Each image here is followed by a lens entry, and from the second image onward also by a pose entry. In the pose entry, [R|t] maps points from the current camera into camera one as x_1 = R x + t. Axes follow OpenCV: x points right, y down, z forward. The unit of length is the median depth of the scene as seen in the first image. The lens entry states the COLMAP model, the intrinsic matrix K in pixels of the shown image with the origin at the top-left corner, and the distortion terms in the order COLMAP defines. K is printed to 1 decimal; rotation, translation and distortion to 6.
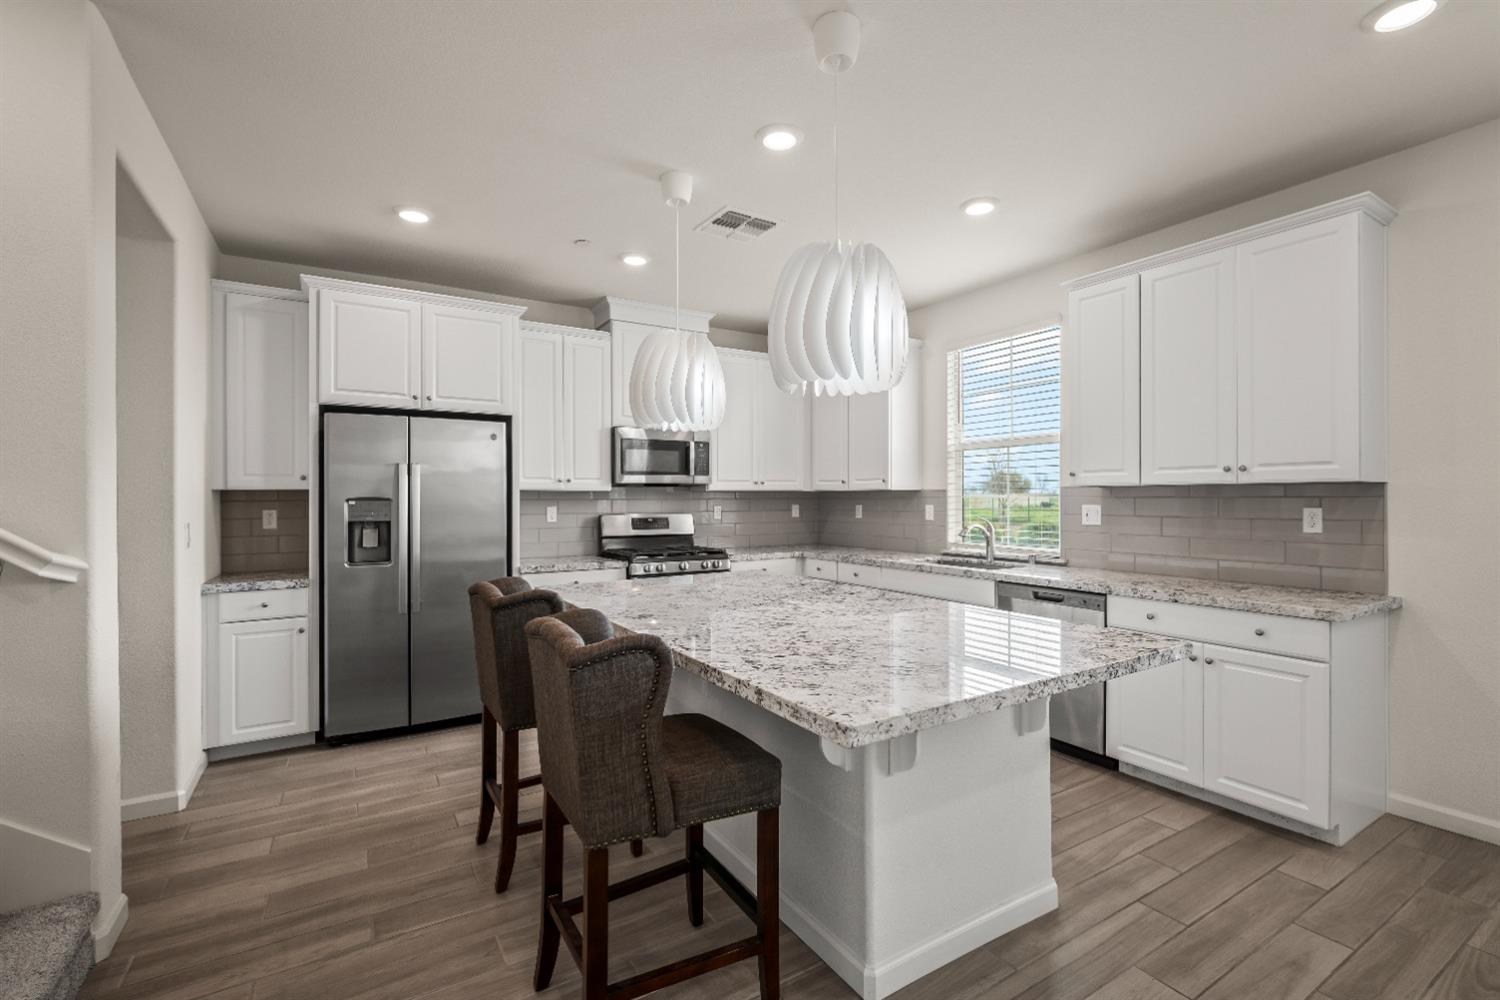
lens RADIAL K [[667.7, 0, 755.6], [0, 667.7, 502.4], [0, 0, 1]] dist [-0.001243, -0.000268]
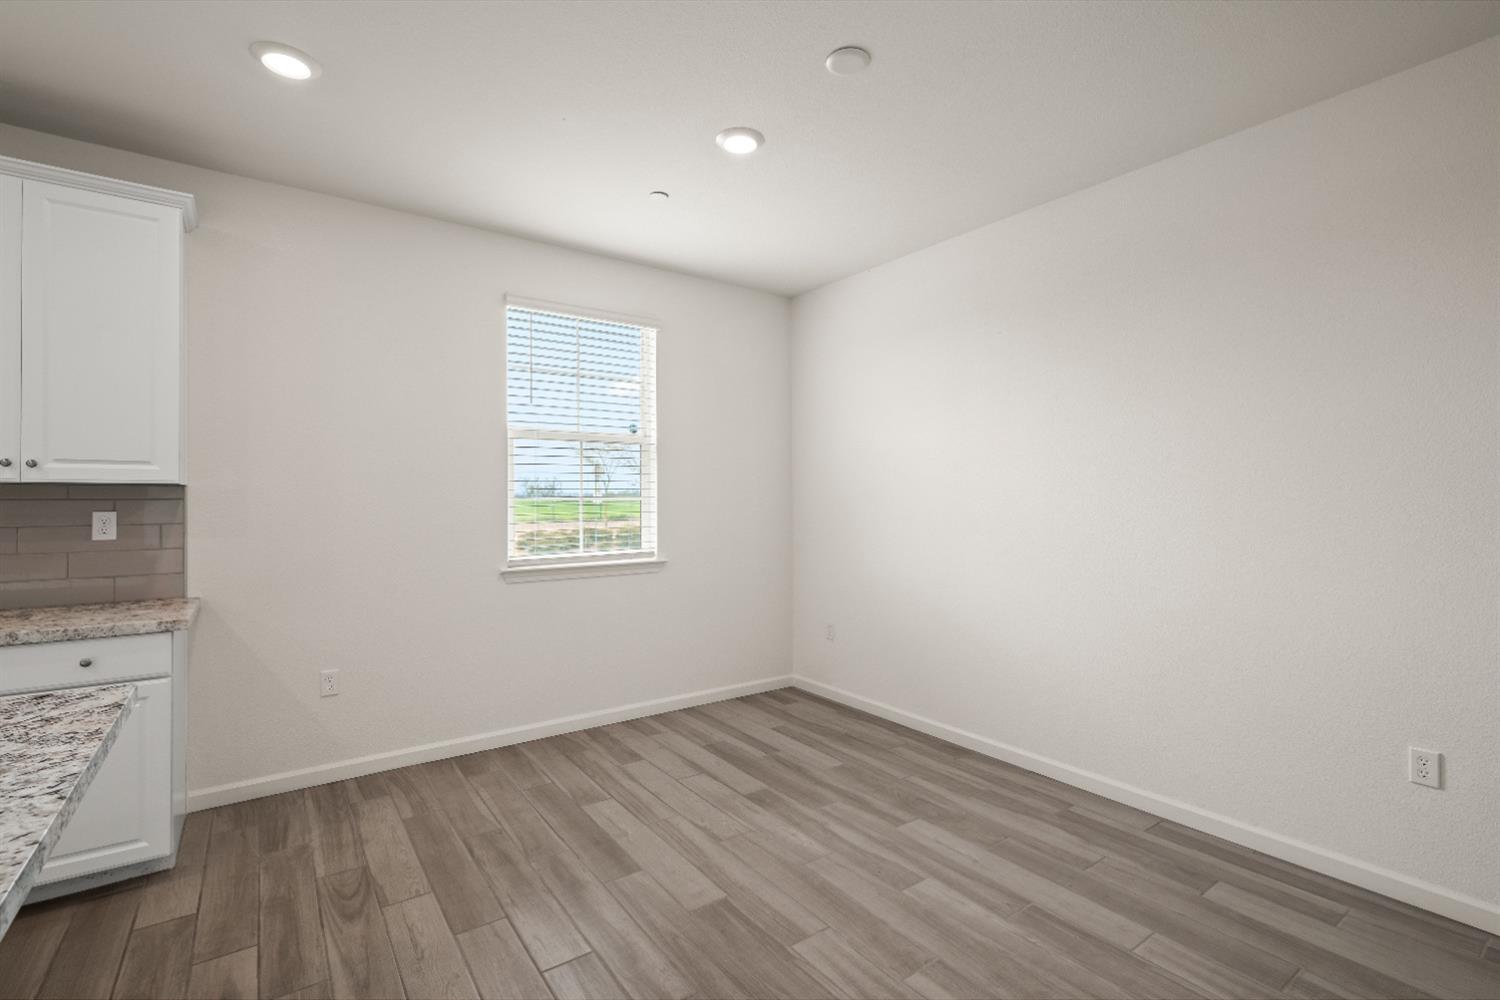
lens RADIAL K [[667.7, 0, 753.3], [0, 667.7, 492.6], [0, 0, 1]] dist [-0.001243, -0.000268]
pose [[-0.071955, 0.015010, 0.997295, -0.133290], [0.005426, 0.999878, -0.014657, 0.000344], [-0.997393, 0.004357, -0.072027, 0.231774]]
